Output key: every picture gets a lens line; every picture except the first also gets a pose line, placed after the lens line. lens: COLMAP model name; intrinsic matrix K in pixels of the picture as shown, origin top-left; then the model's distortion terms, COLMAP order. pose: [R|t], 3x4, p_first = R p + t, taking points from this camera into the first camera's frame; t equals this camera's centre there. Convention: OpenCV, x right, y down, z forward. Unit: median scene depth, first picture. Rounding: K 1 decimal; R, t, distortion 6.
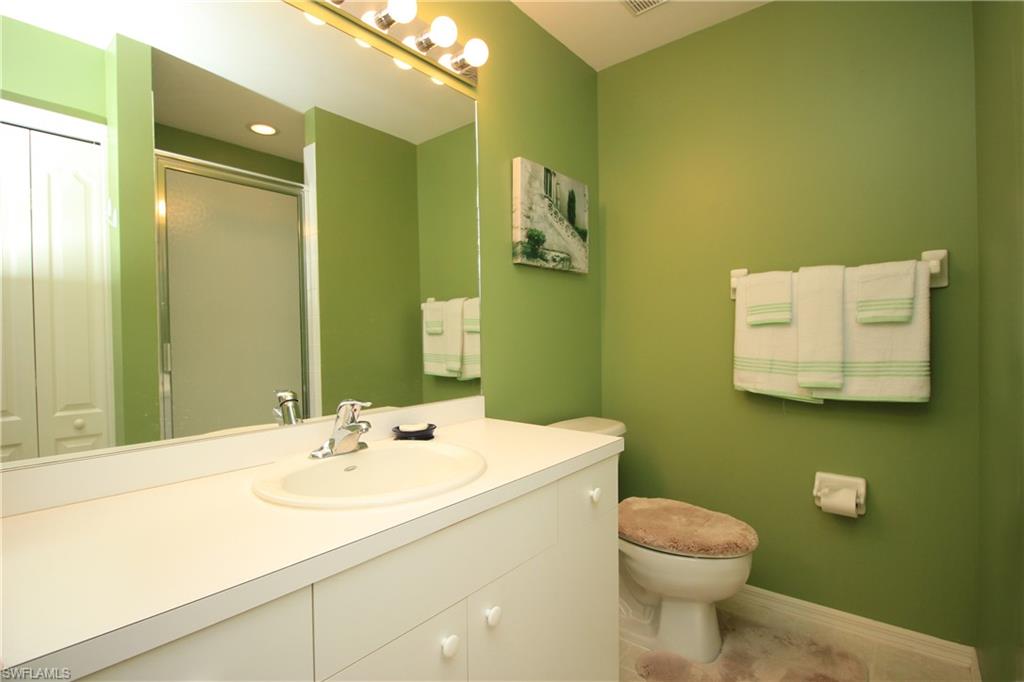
lens RADIAL K [[483.5, 0, 508.1], [0, 483.5, 340.2], [0, 0, 1]] dist [-0.008440, -0.005732]
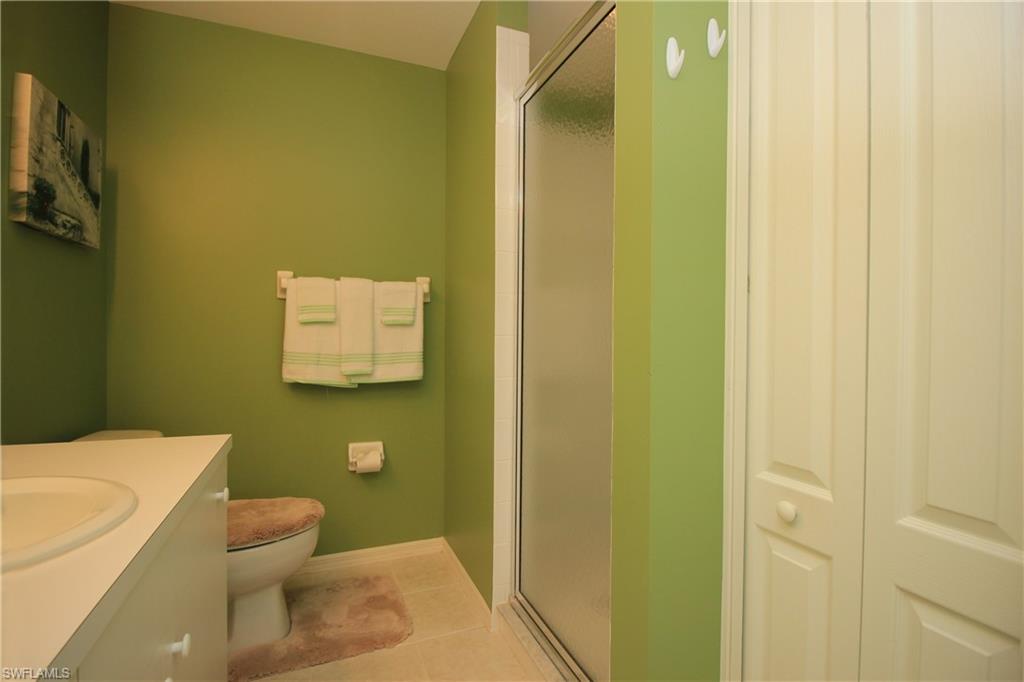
lens RADIAL K [[483.5, 0, 514.8], [0, 483.5, 338.0], [0, 0, 1]] dist [-0.008440, -0.005732]
pose [[0.471255, 0.012491, 0.881909, -0.260683], [-0.006542, 0.999922, -0.010667, 0.013124], [-0.881973, -0.000742, 0.471299, 0.040144]]
